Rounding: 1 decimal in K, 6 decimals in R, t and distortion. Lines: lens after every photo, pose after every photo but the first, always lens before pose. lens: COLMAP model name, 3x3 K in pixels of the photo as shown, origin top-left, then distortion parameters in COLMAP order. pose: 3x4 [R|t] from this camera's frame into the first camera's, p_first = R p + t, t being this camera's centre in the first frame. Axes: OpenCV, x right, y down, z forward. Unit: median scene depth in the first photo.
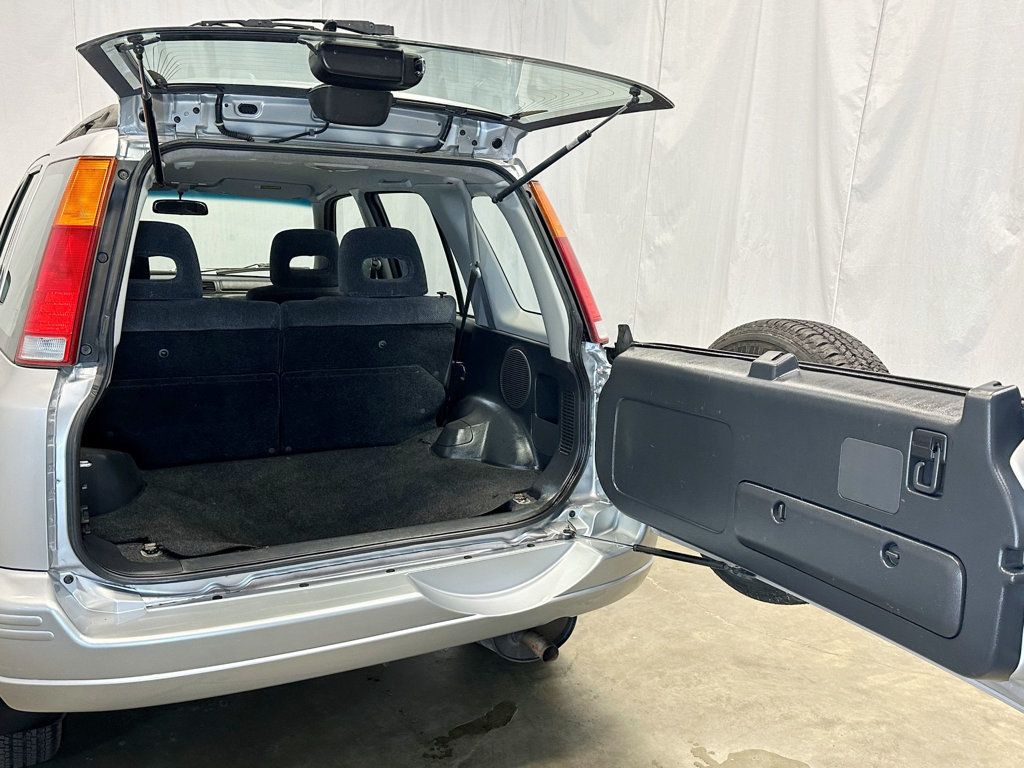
lens RADIAL K [[947.2, 0, 513.3], [0, 947.2, 385.5], [0, 0, 1]] dist [0.052534, 0.000000]
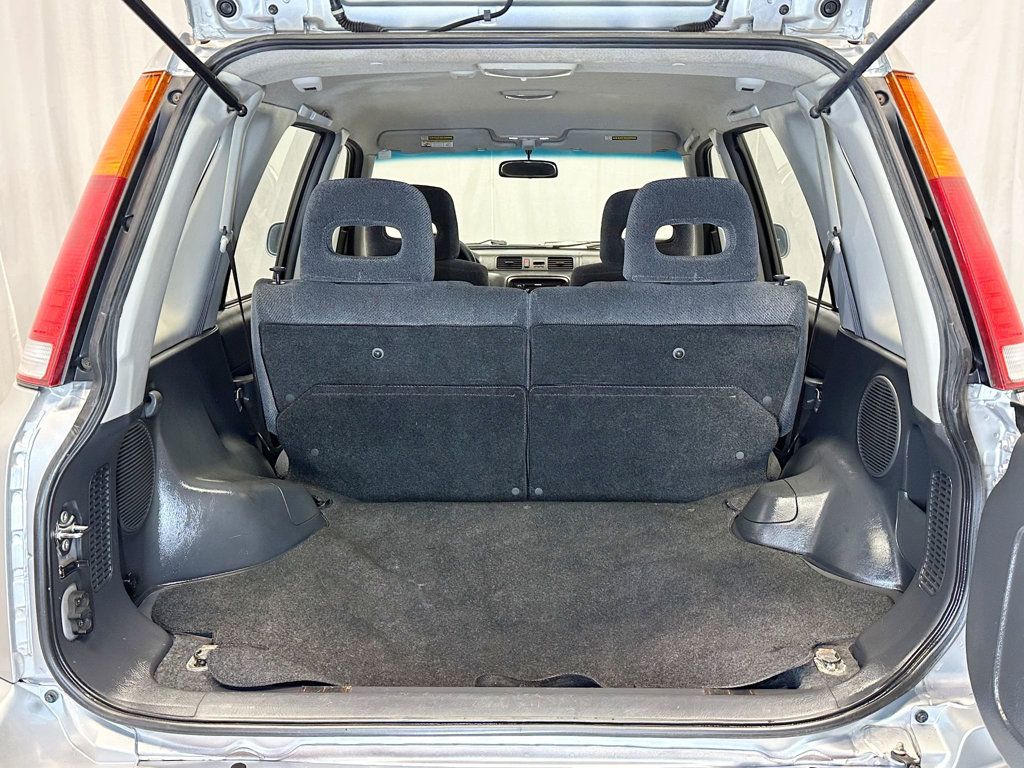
lens RADIAL K [[947.2, 0, 513.9], [0, 947.2, 389.0], [0, 0, 1]] dist [0.052534, 0.000000]
pose [[0.871695, 0.075119, -0.484258, 0.094122], [-0.059473, 0.997094, 0.047616, -0.046452], [0.486427, -0.012706, 0.873629, 0.381208]]
